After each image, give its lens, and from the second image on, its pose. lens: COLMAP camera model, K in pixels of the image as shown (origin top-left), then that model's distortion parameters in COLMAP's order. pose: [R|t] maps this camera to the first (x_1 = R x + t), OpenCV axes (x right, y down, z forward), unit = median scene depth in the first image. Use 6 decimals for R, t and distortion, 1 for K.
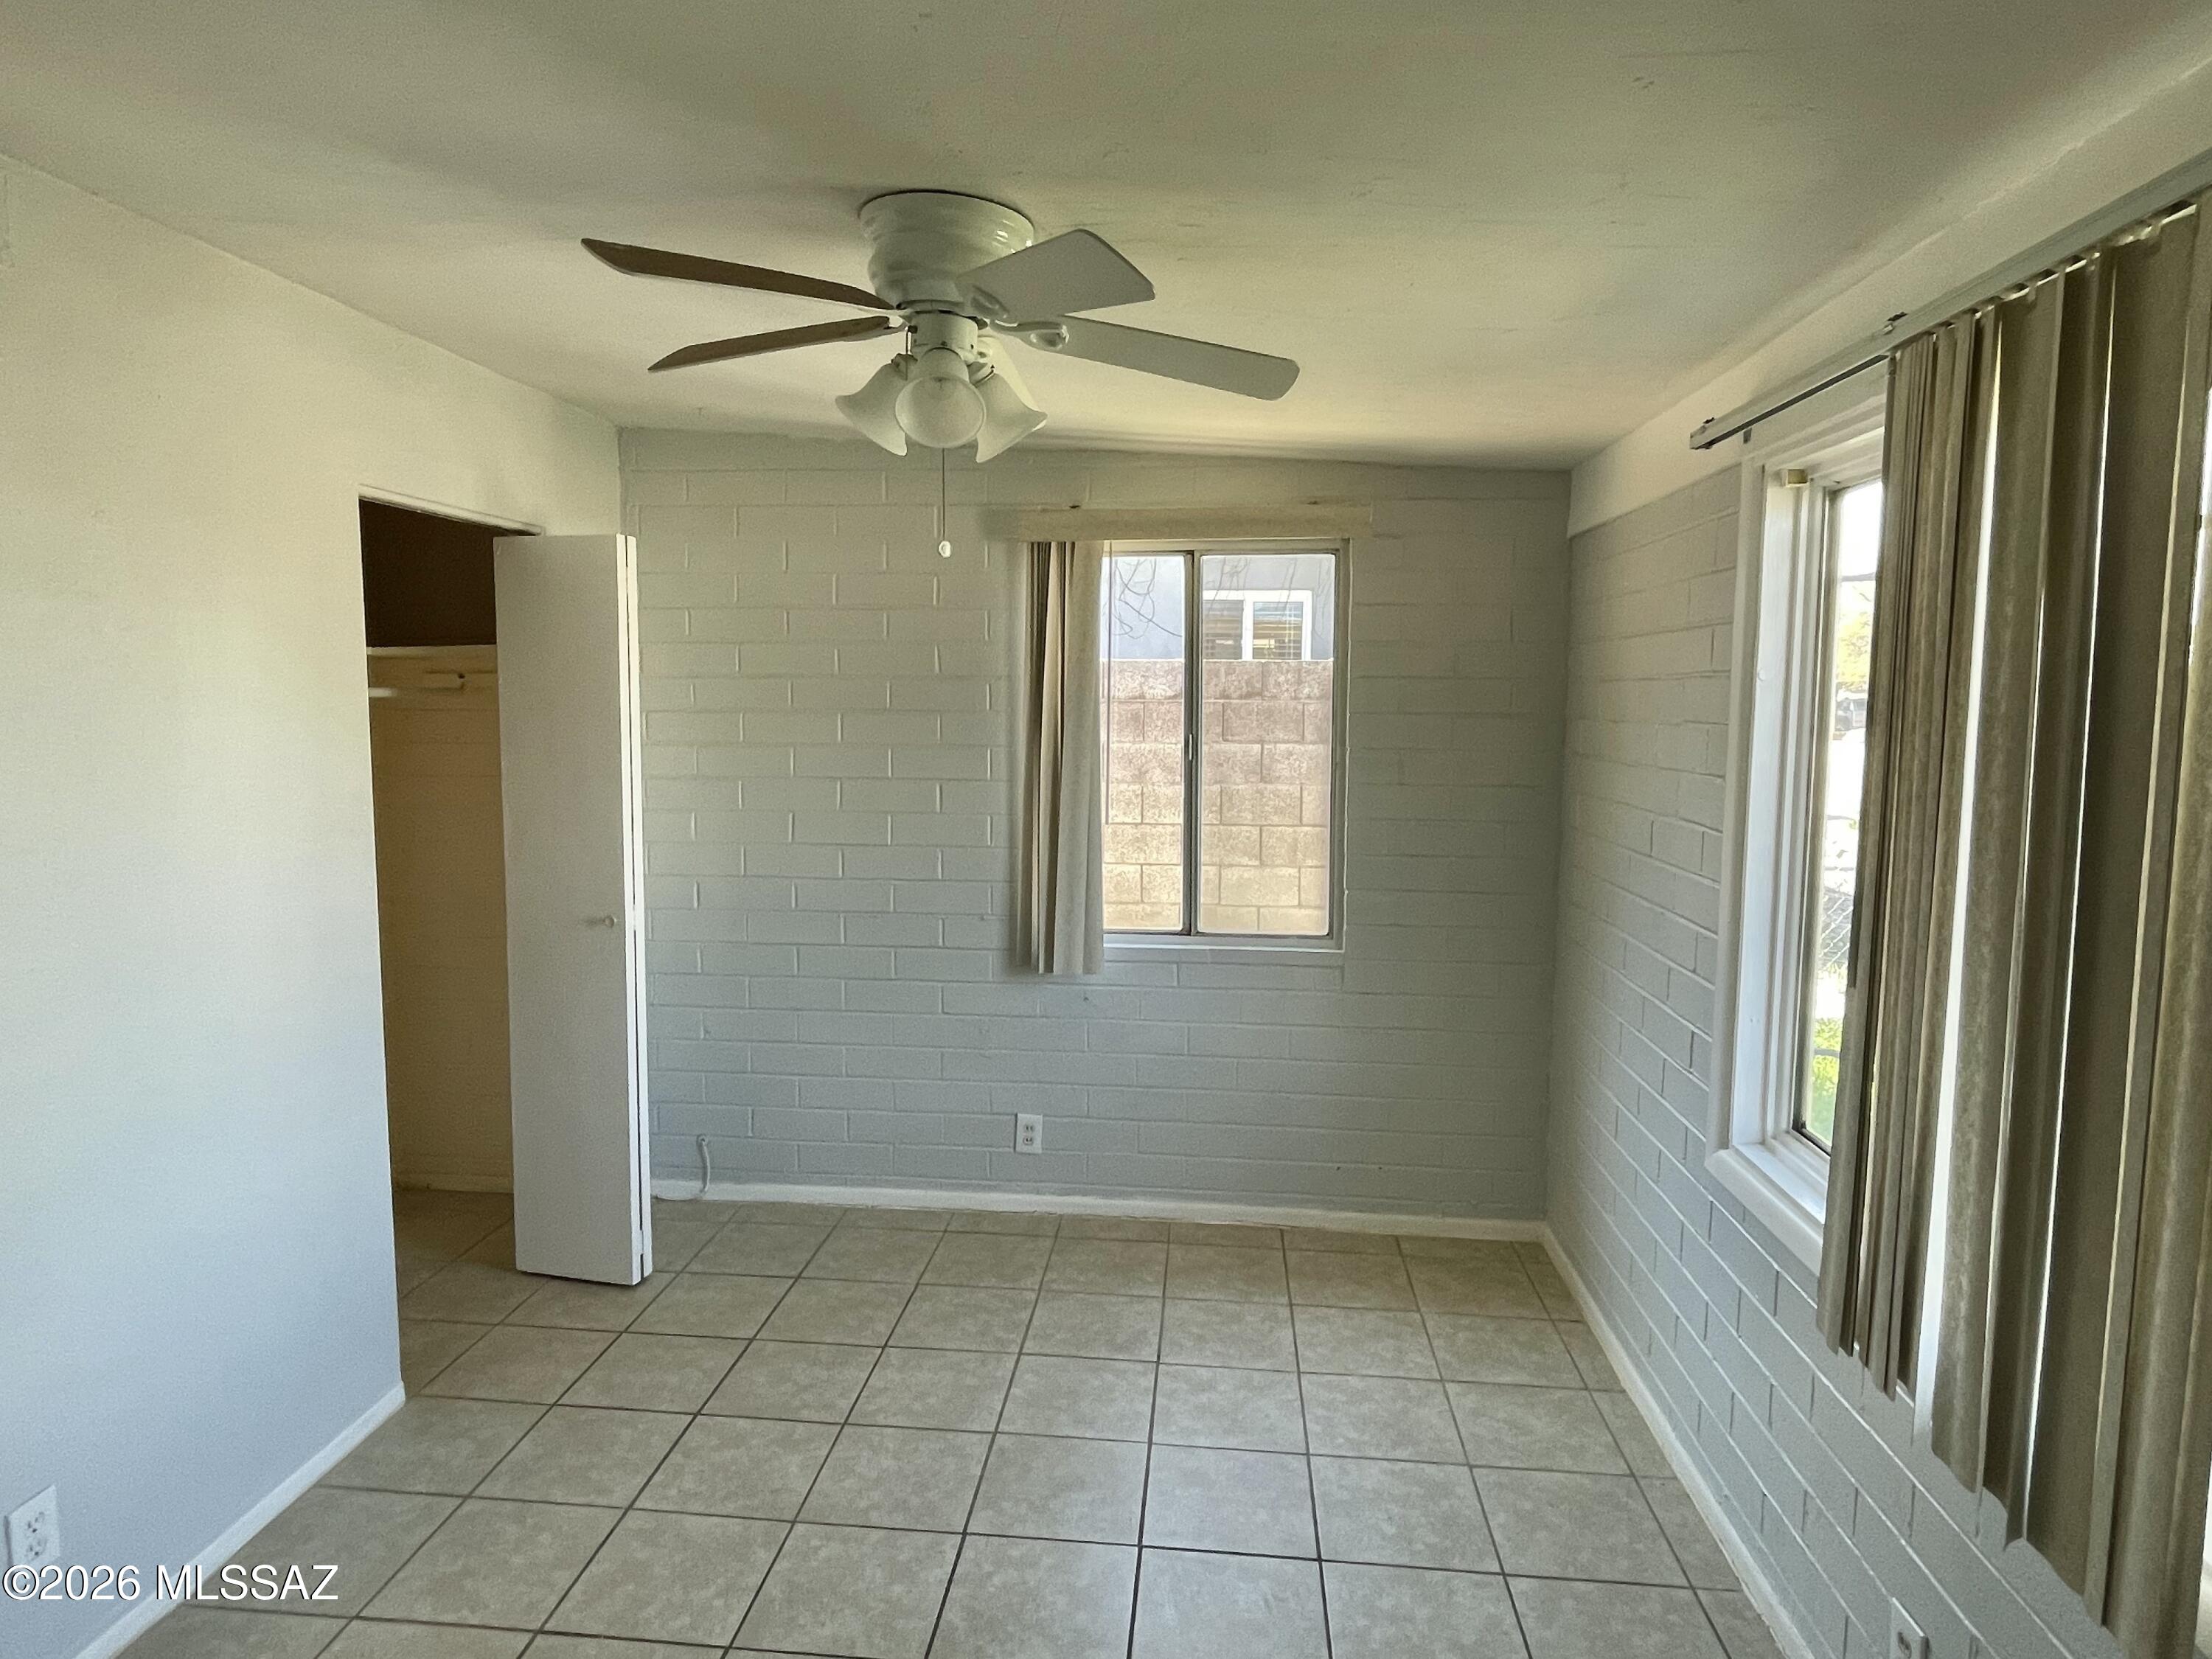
lens RADIAL K [[1306.9, 0, 1077.8], [0, 1306.9, 803.2], [0, 0, 1]] dist [0.070483, -0.058836]
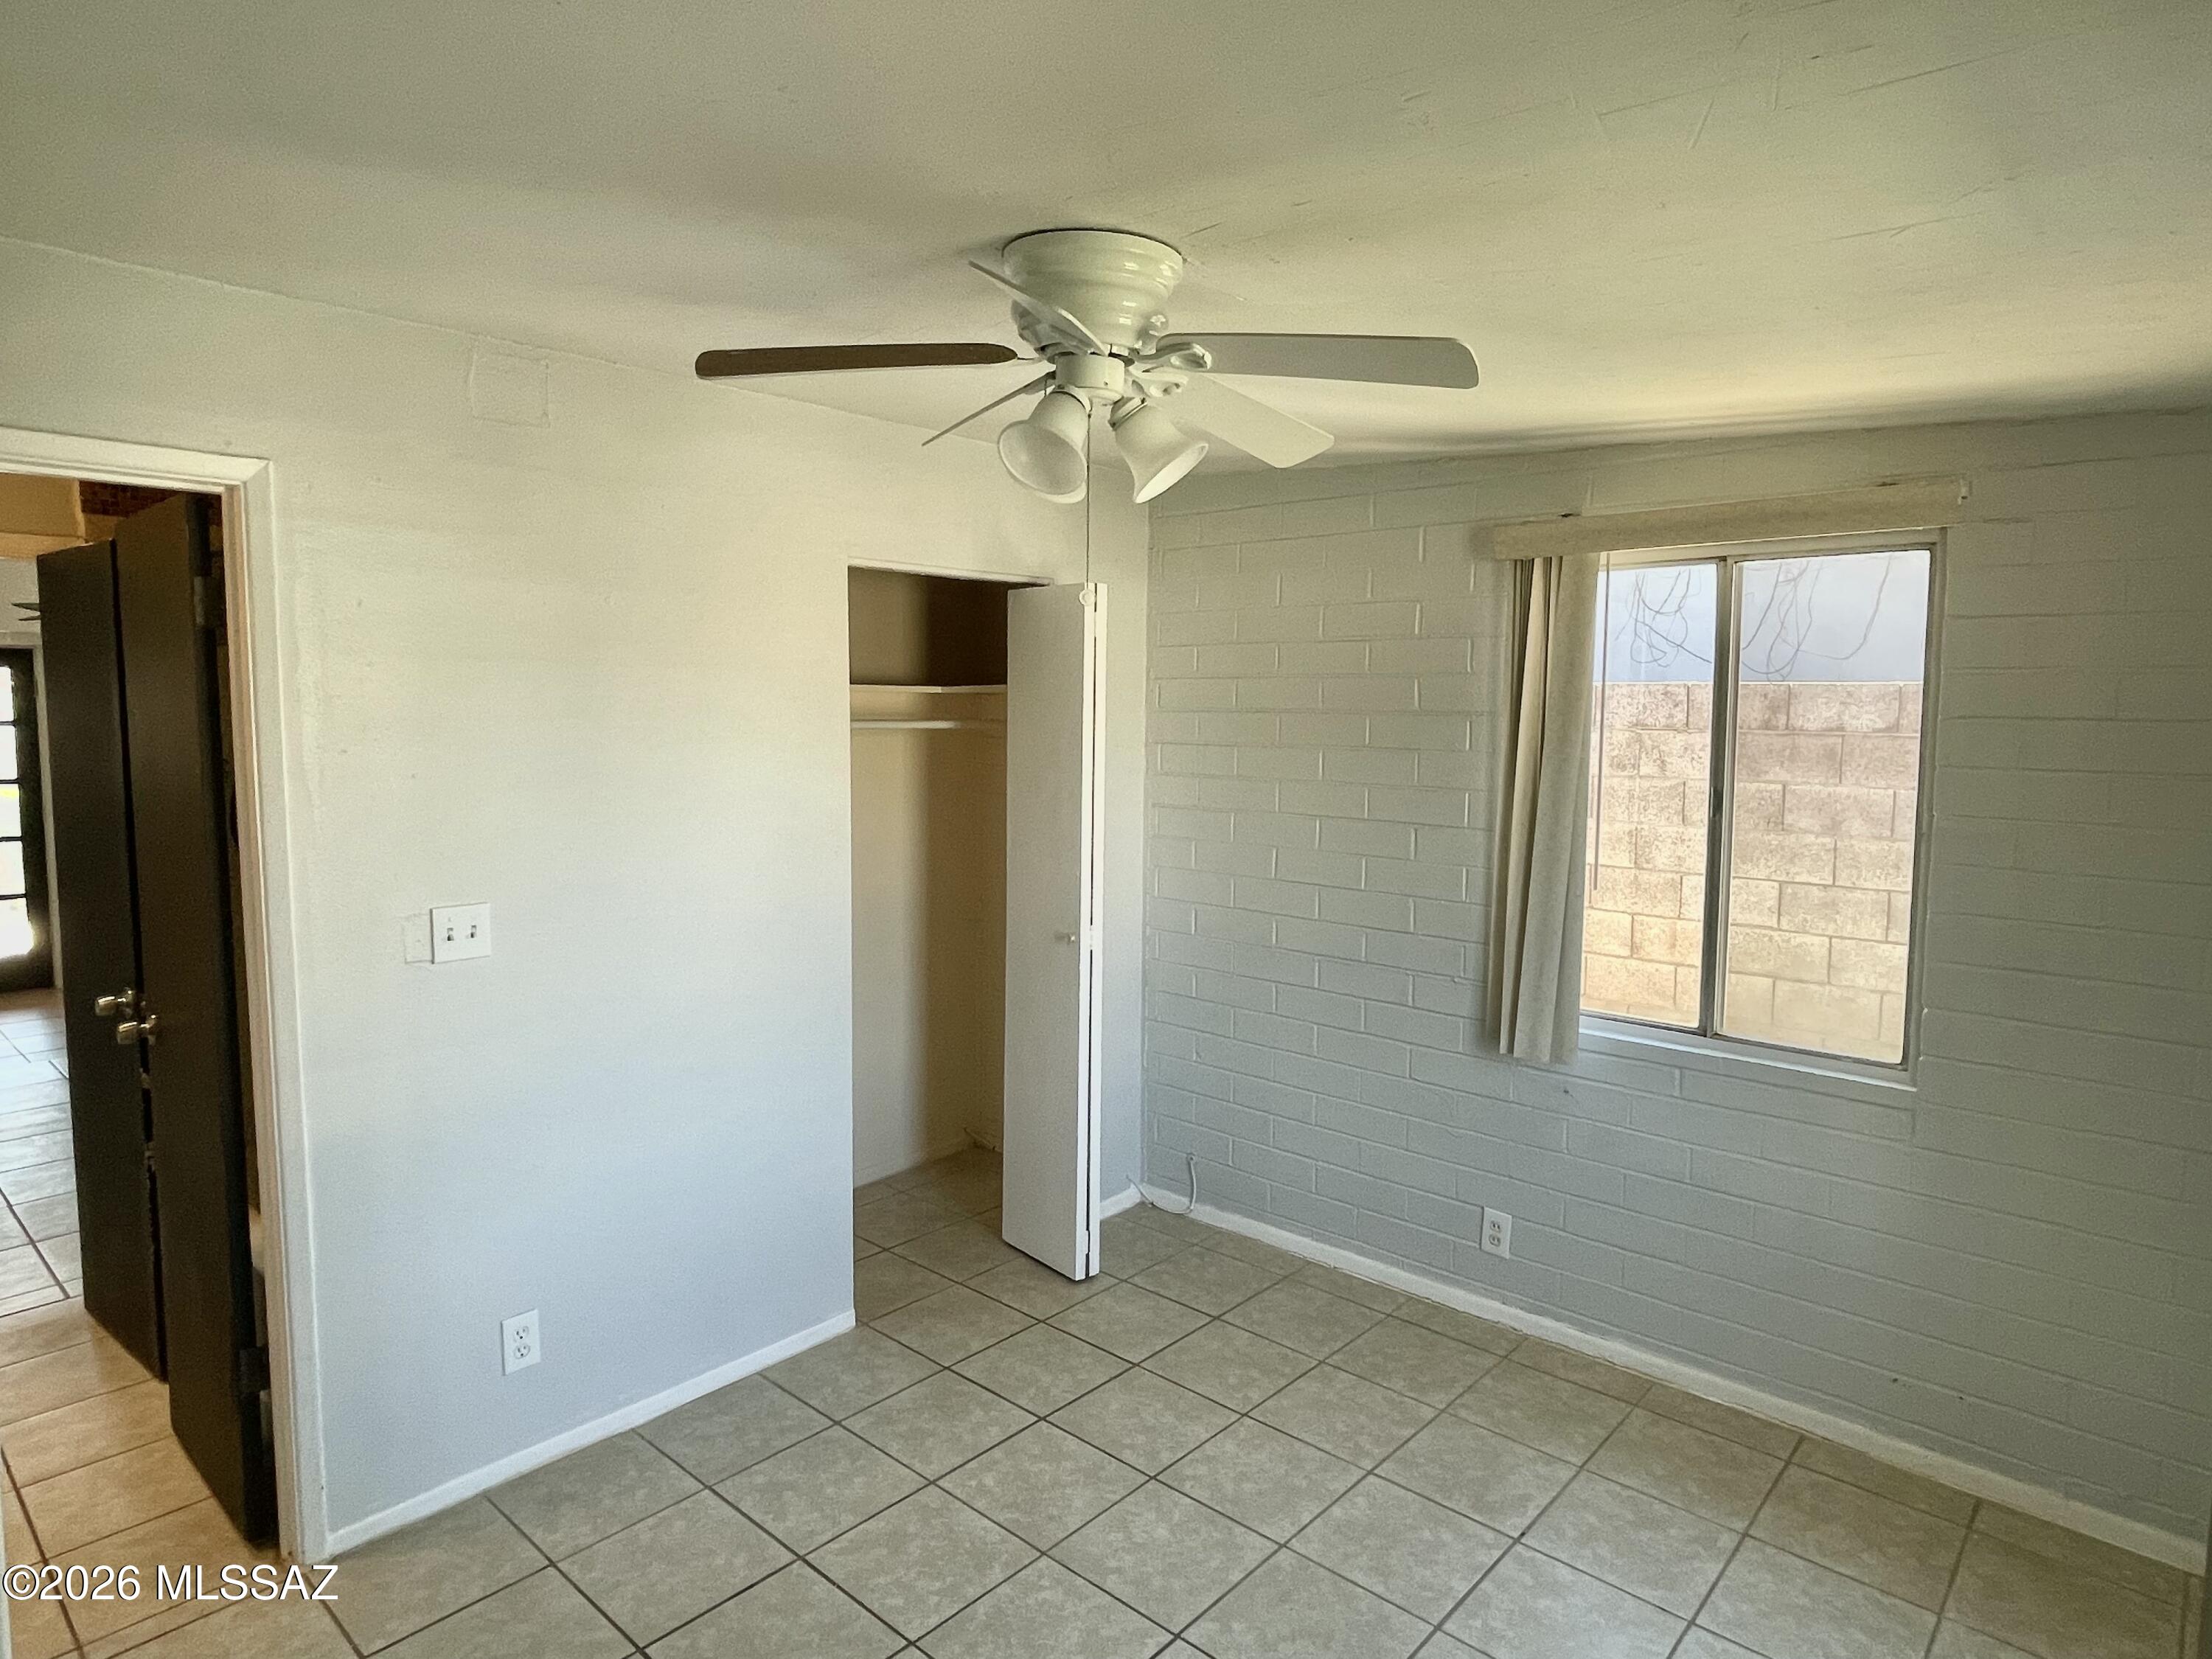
lens RADIAL K [[1299.7, 0, 1089.9], [0, 1299.7, 808.7], [0, 0, 1]] dist [0.013760, 0.004326]
pose [[0.809168, 0.048909, -0.585538, 0.253012], [-0.052669, 0.998556, 0.010623, -0.027941], [0.585211, 0.022244, 0.810576, 0.133819]]
